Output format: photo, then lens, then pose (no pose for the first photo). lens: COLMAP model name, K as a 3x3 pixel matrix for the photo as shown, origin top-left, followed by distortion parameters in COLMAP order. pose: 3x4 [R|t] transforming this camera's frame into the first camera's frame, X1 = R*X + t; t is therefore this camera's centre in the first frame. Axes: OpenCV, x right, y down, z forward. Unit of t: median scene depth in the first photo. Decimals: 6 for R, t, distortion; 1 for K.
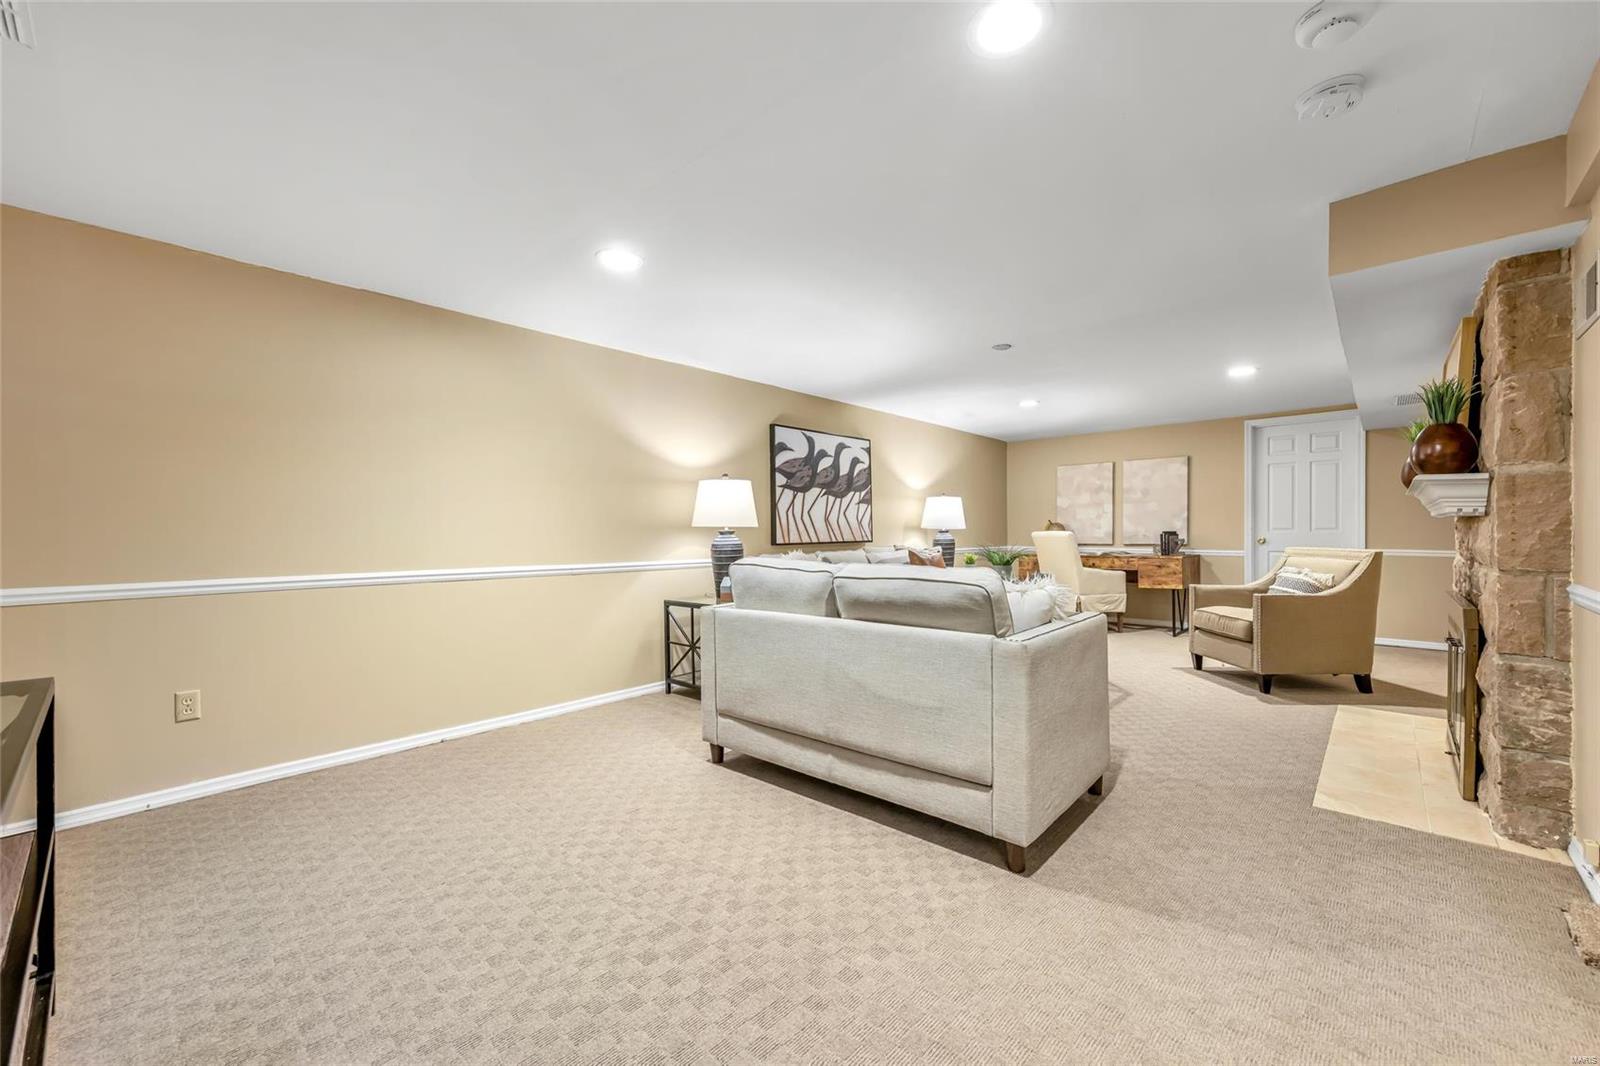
lens RADIAL K [[630.9, 0, 805.7], [0, 630.9, 535.9], [0, 0, 1]] dist [0.003072, 0.000253]
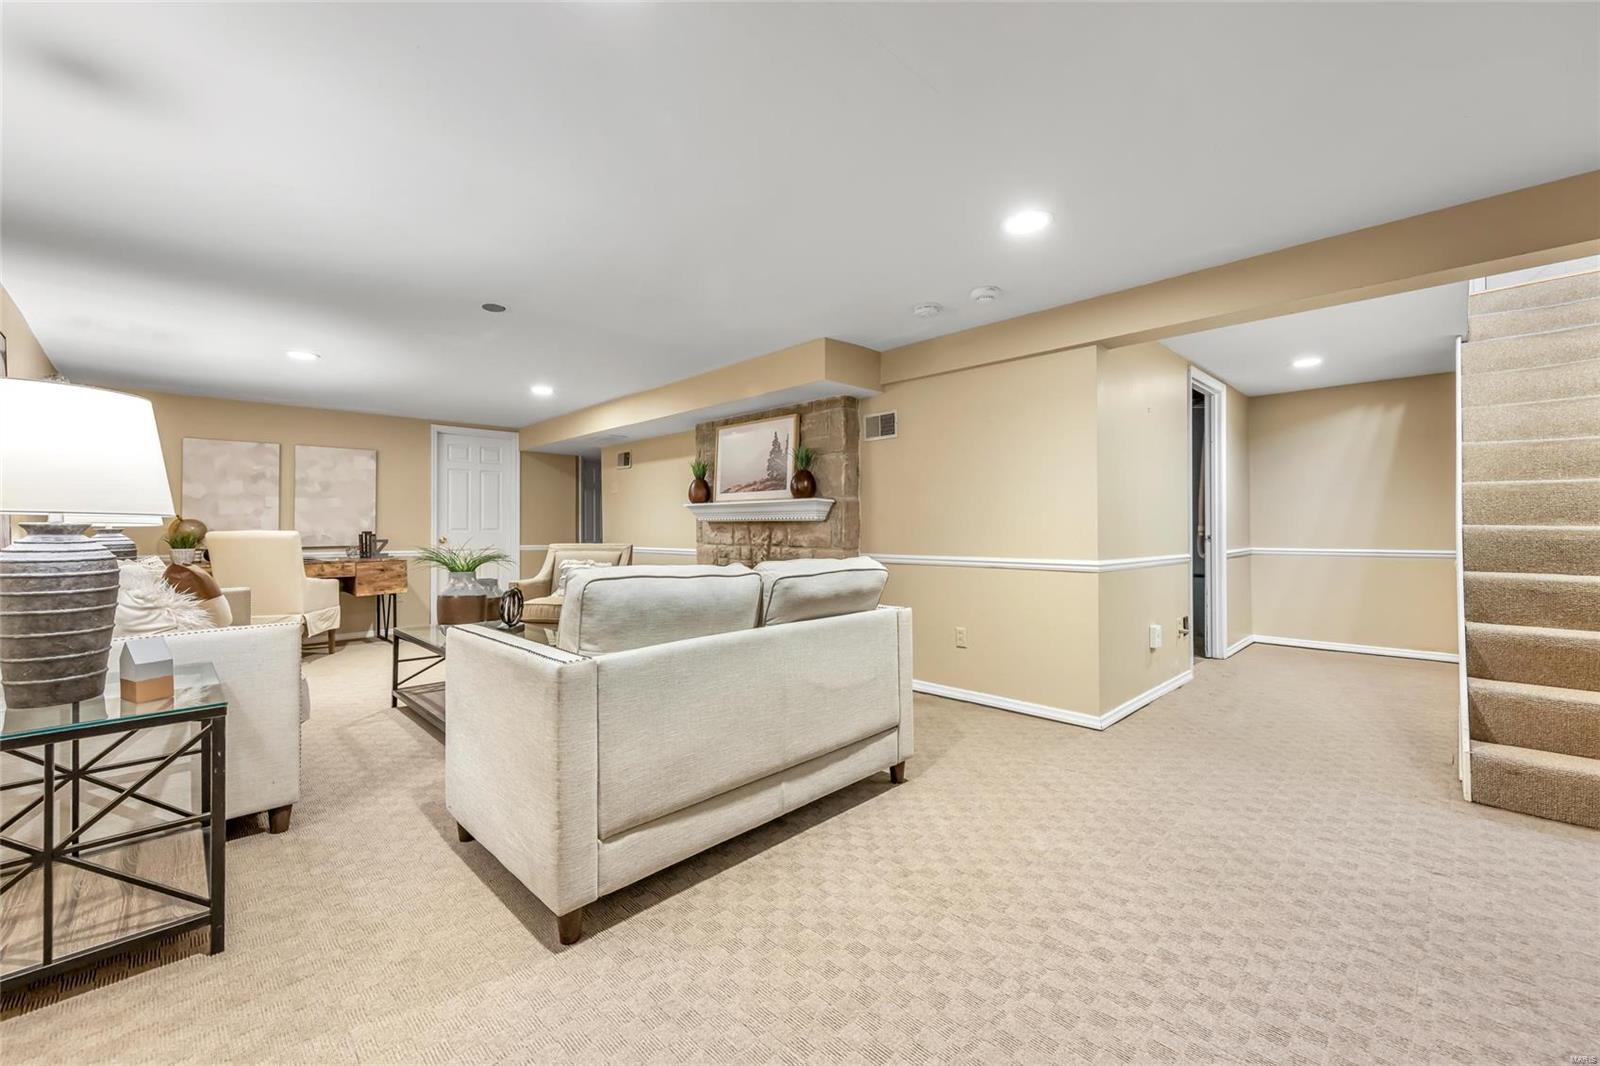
lens RADIAL K [[630.9, 0, 809.4], [0, 630.9, 528.4], [0, 0, 1]] dist [0.003072, 0.000253]
pose [[0.057854, 0.006937, 0.998301, -0.734092], [0.009575, 0.999926, -0.007504, 0.003469], [-0.998279, 0.009992, 0.057784, 0.809078]]
